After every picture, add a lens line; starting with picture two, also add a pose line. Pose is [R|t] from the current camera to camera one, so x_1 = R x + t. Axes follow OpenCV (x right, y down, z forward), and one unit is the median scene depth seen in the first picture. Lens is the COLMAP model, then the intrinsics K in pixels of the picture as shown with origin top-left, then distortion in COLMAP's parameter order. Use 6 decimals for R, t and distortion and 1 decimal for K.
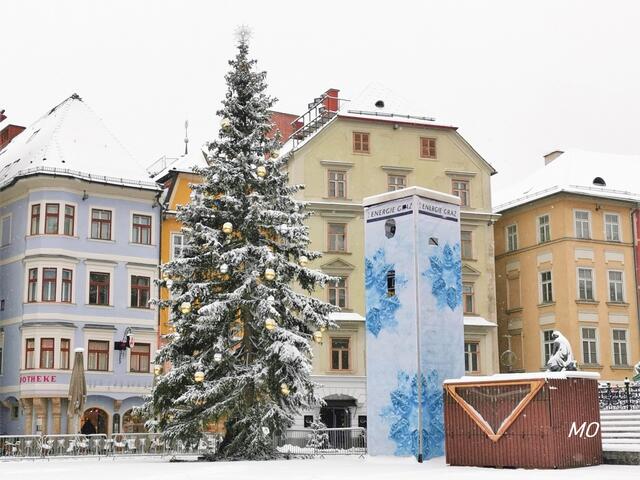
lens RADIAL K [[983.1, 0, 320.0], [0, 983.1, 240.0], [0, 0, 1]] dist [0.066176, 0.013346]
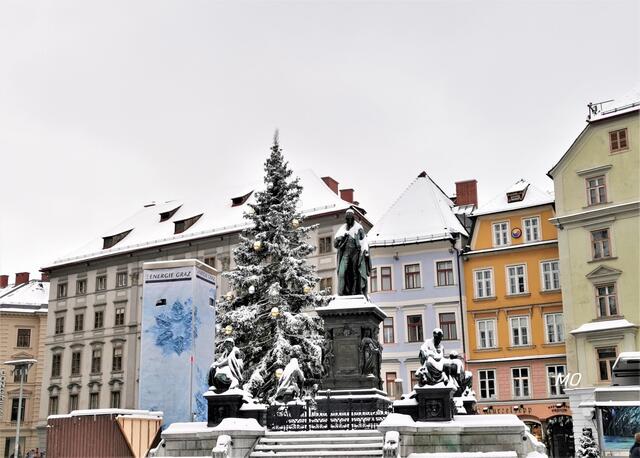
lens RADIAL K [[869.1, 0, 320.0], [0, 869.1, 229.0], [0, 0, 1]] dist [0.097666, -0.014722]
pose [[0.540042, -0.213992, -0.813979, 0.618617], [0.183031, 0.973851, -0.134588, 0.052149], [0.821495, -0.076301, 0.565088, 0.291897]]
